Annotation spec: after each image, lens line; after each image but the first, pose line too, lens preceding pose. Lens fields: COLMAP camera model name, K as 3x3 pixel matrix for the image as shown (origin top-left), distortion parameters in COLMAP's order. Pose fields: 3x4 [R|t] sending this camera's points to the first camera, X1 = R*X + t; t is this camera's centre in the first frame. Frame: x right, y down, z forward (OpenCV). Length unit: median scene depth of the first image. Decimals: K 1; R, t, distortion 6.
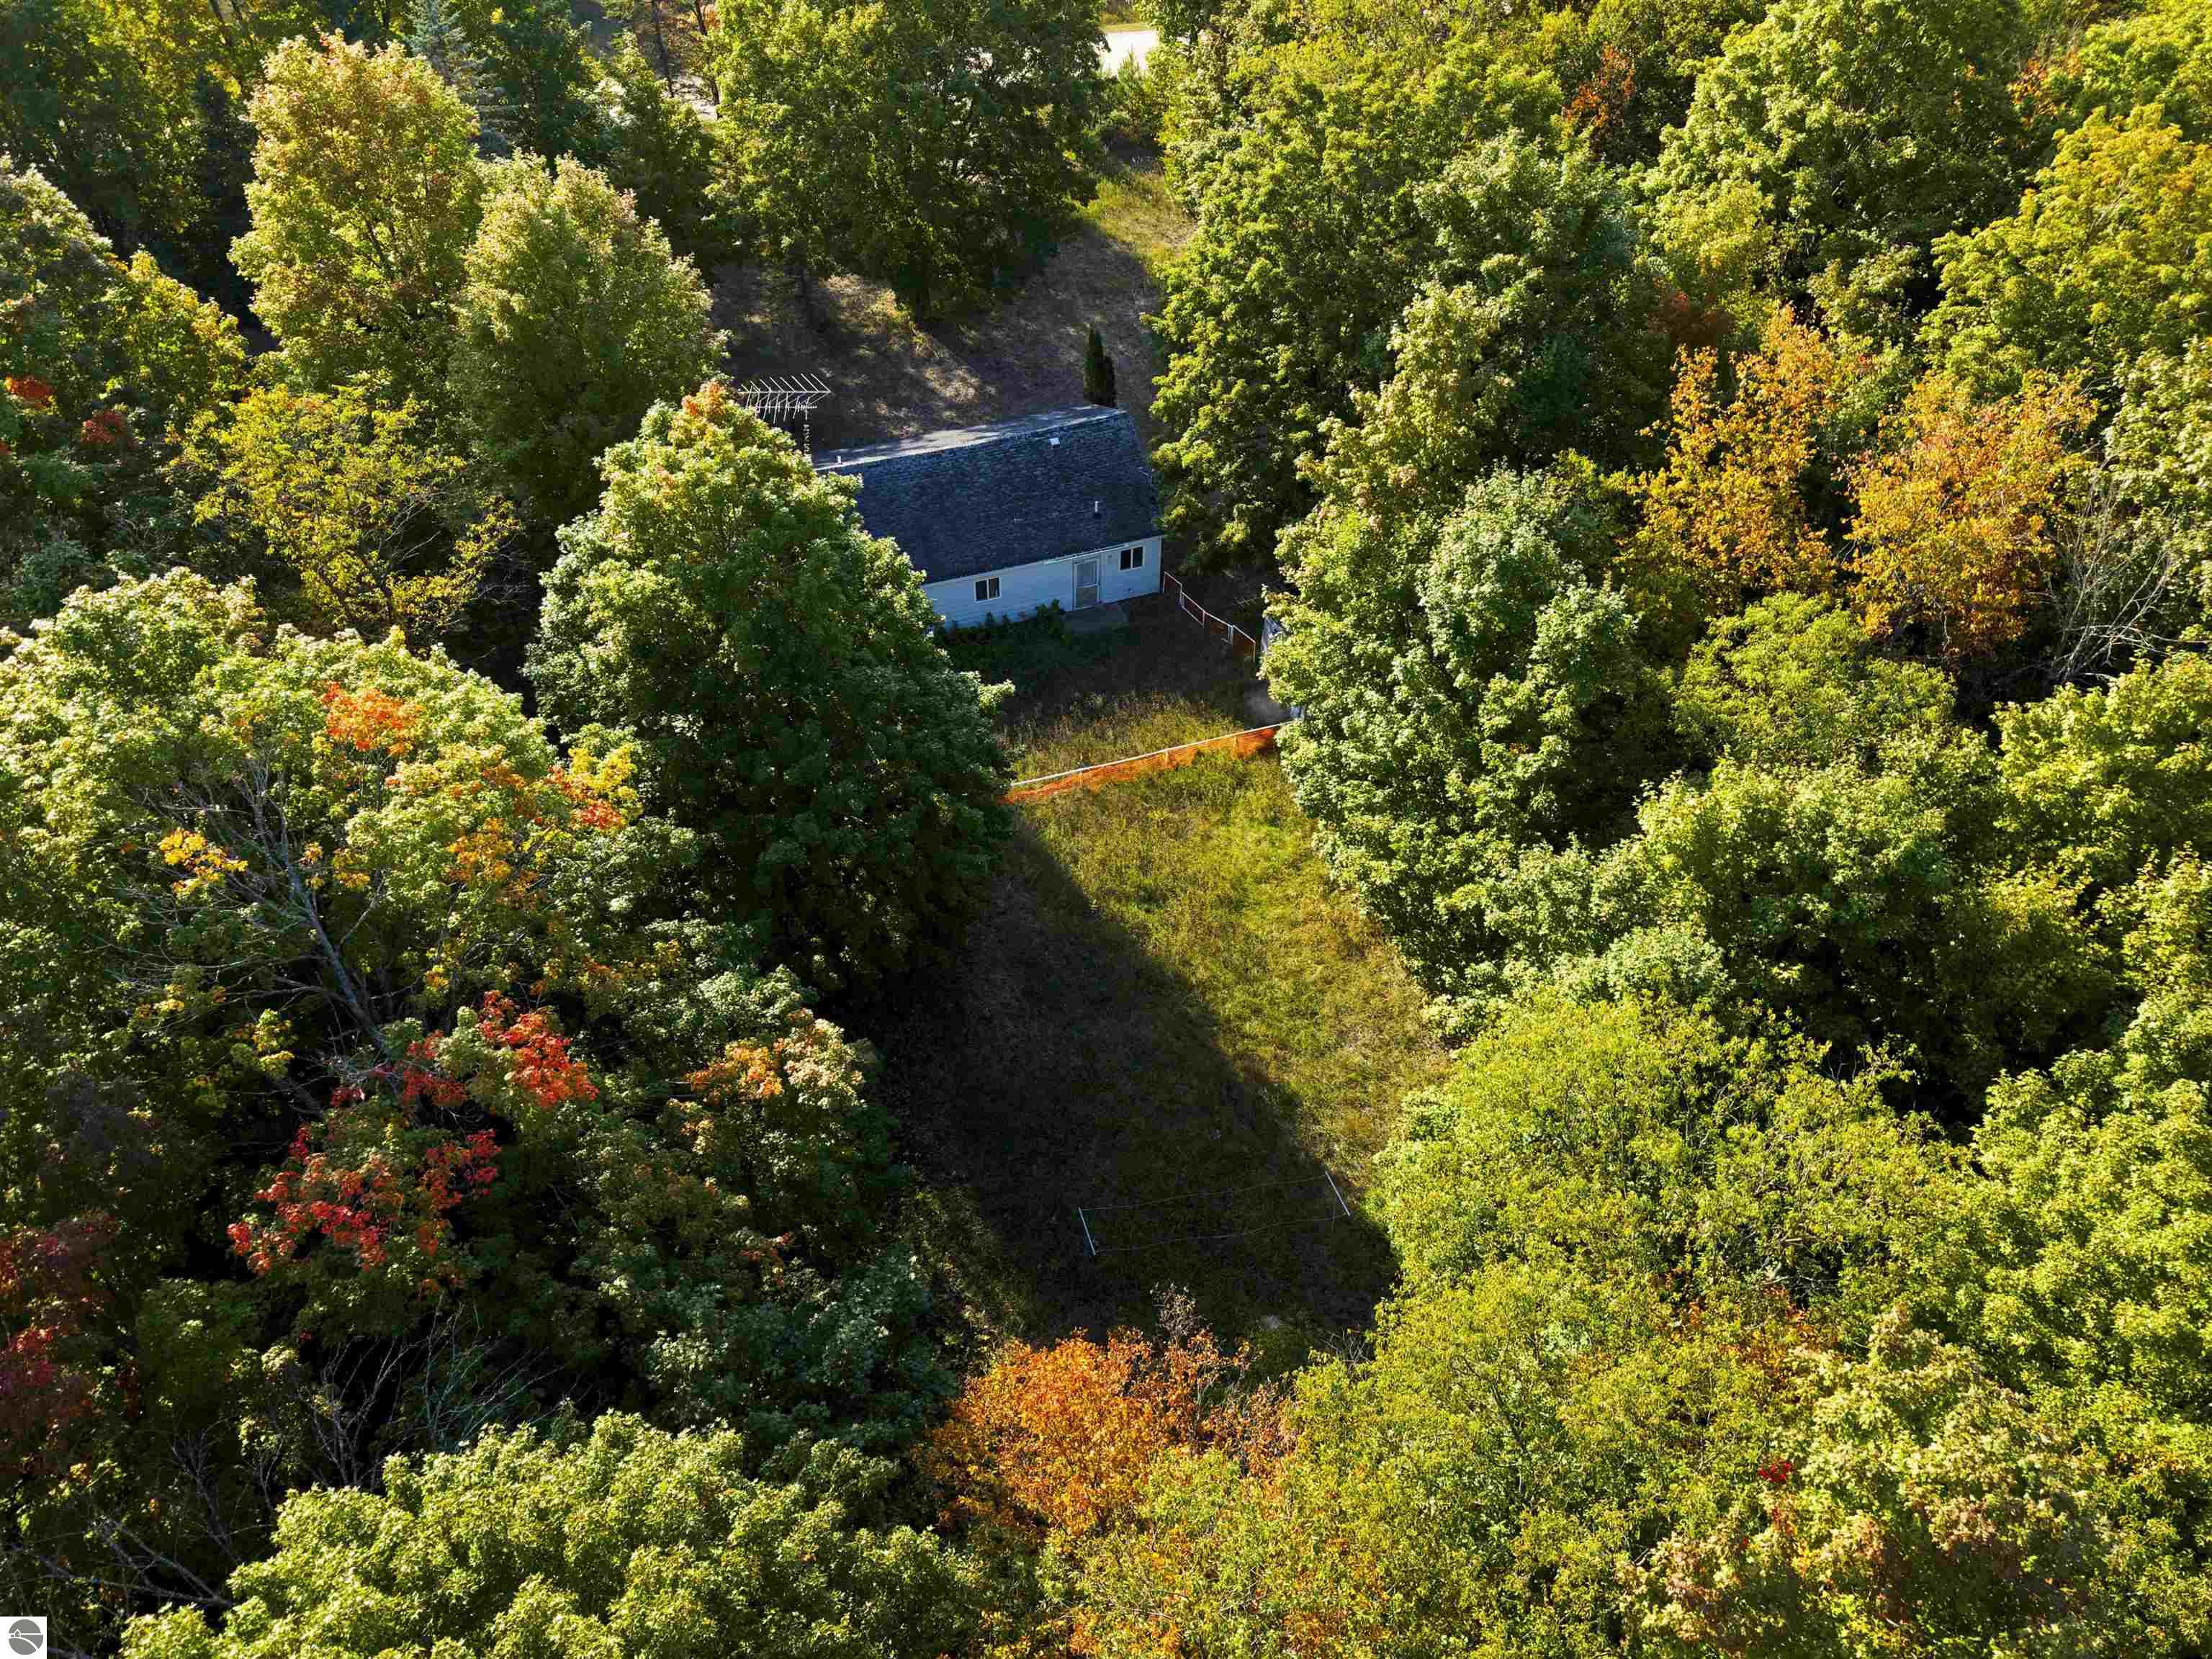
lens RADIAL K [[1507.5, 0, 1106.0], [0, 1507.5, 829.5], [0, 0, 1]] dist [0.010004, -0.001034]
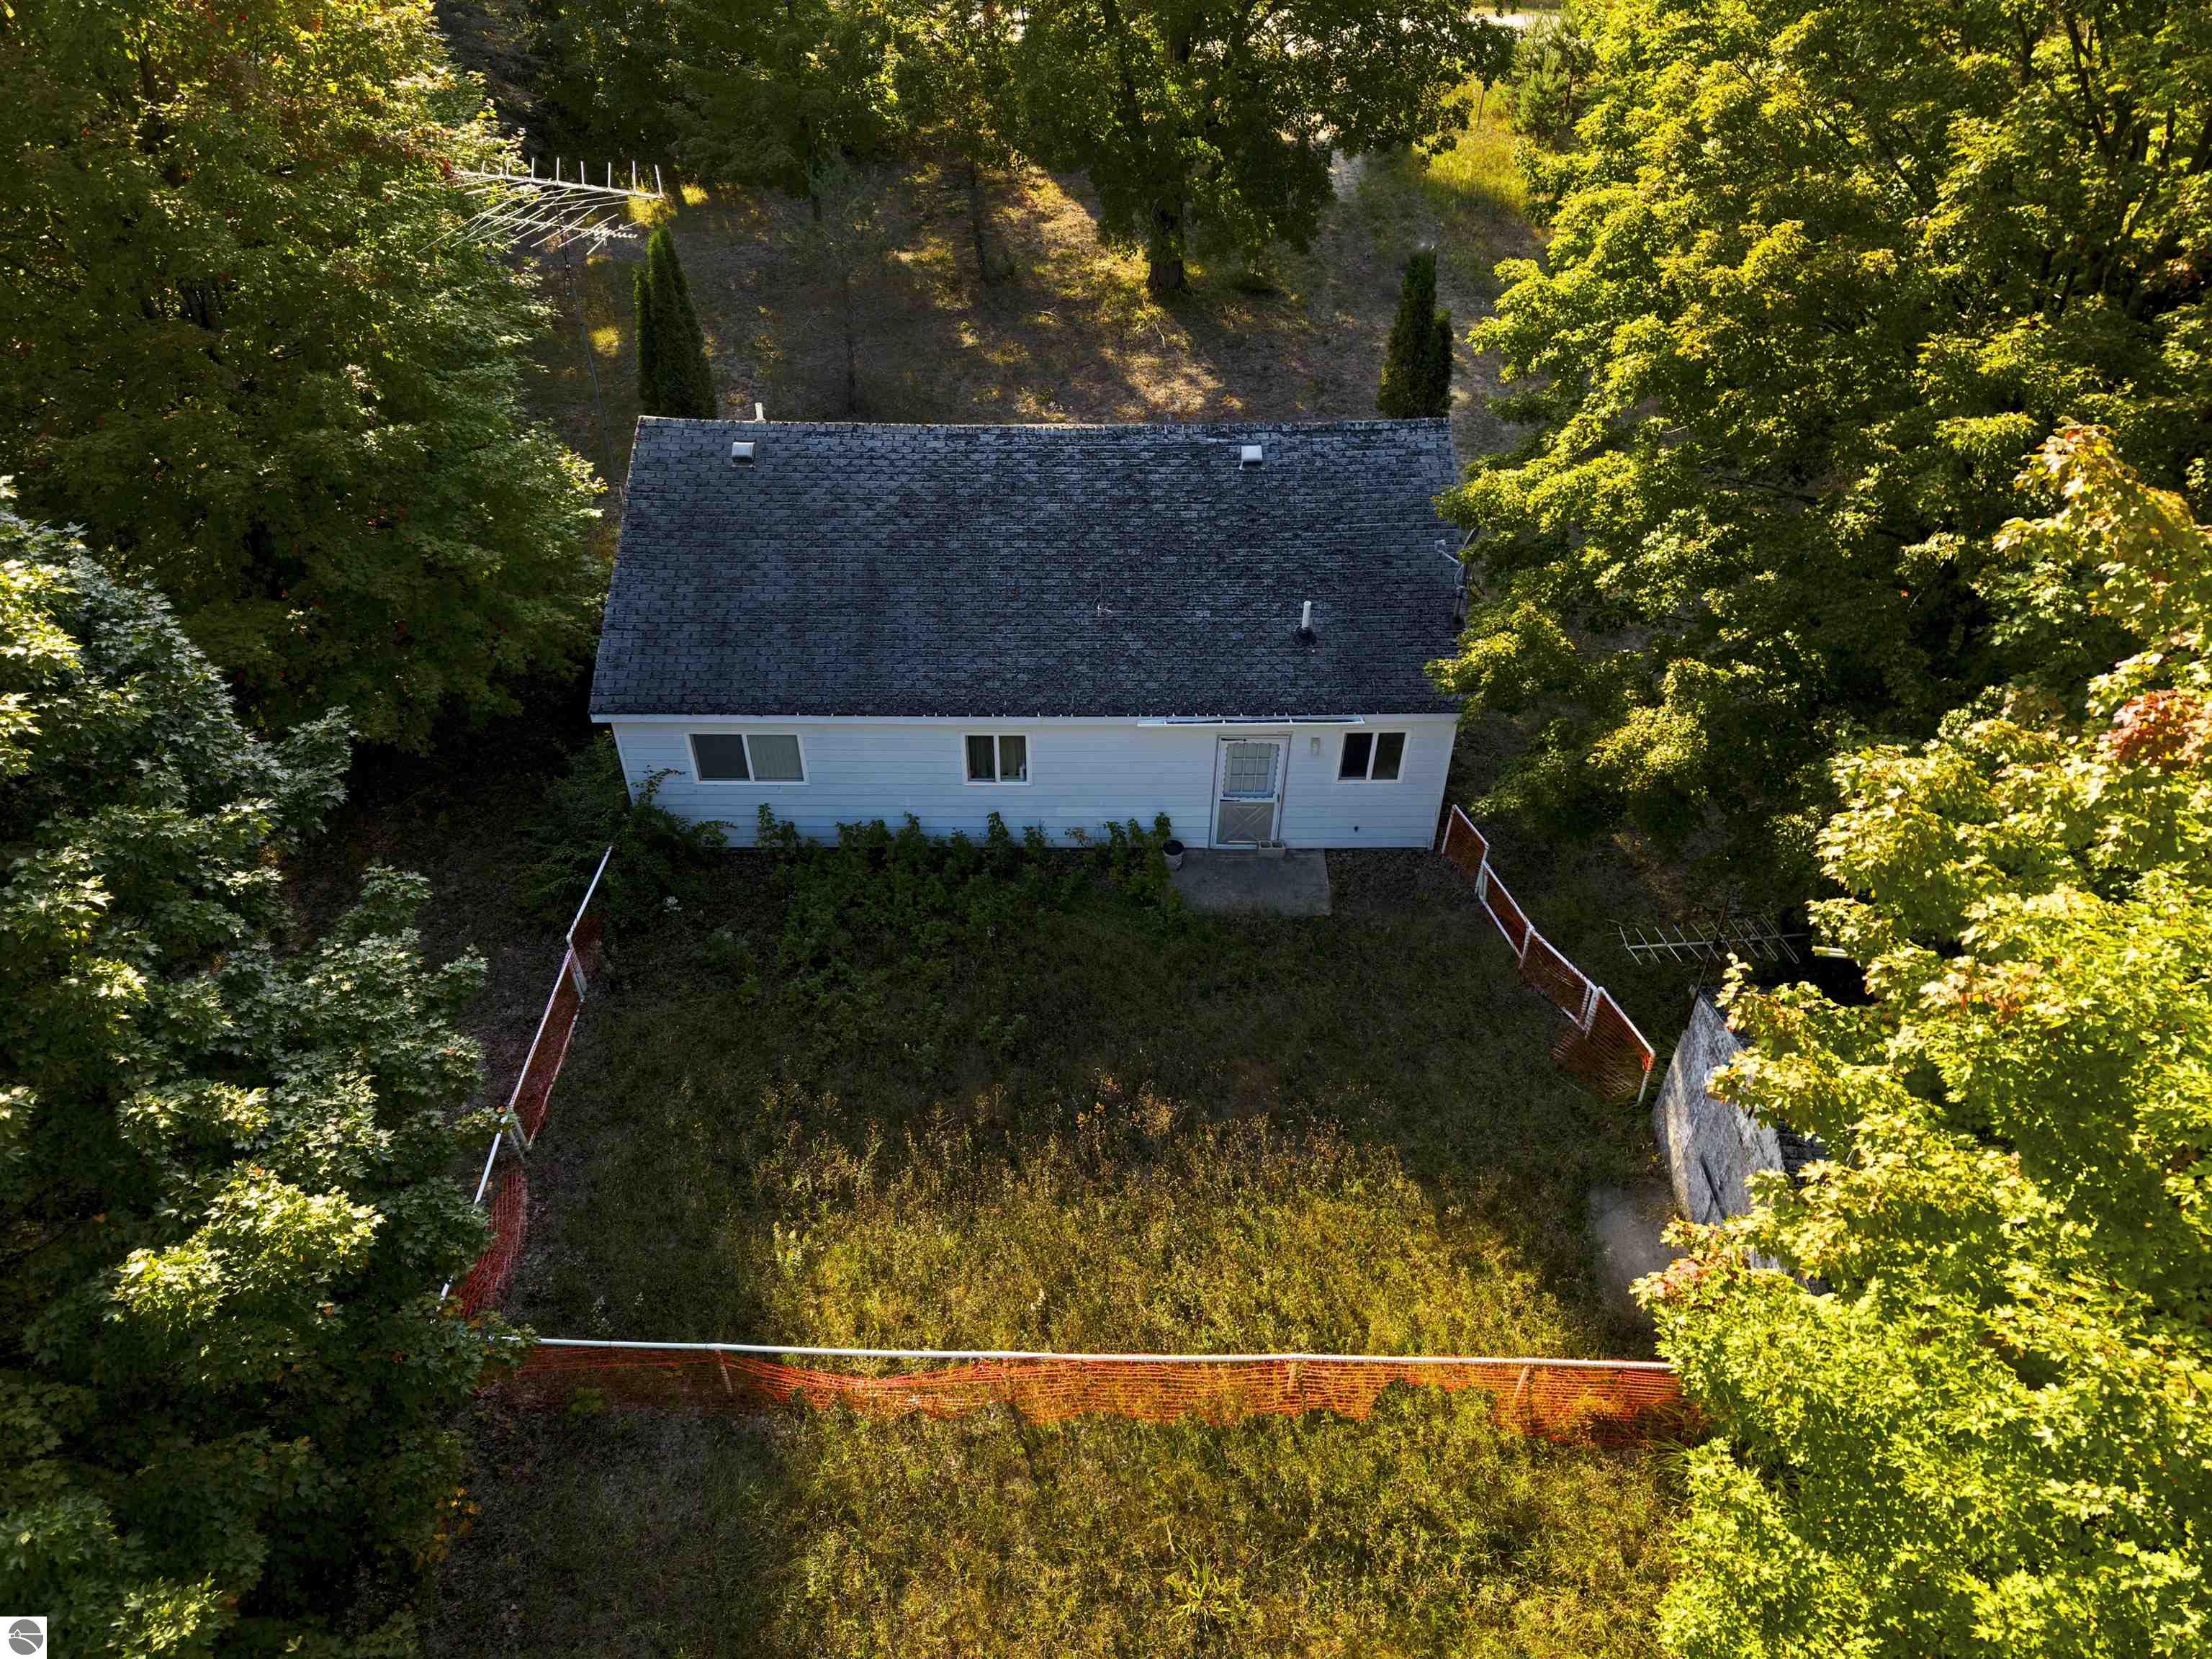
lens RADIAL K [[1535.3, 0, 1104.8], [0, 1535.3, 800.2], [0, 0, 1]] dist [0.008194, 0.001023]
pose [[0.948198, 0.206605, -0.241319, 0.051676], [-0.234774, 0.967477, -0.094176, -0.116706], [0.214013, 0.145953, 0.965866, 0.611075]]
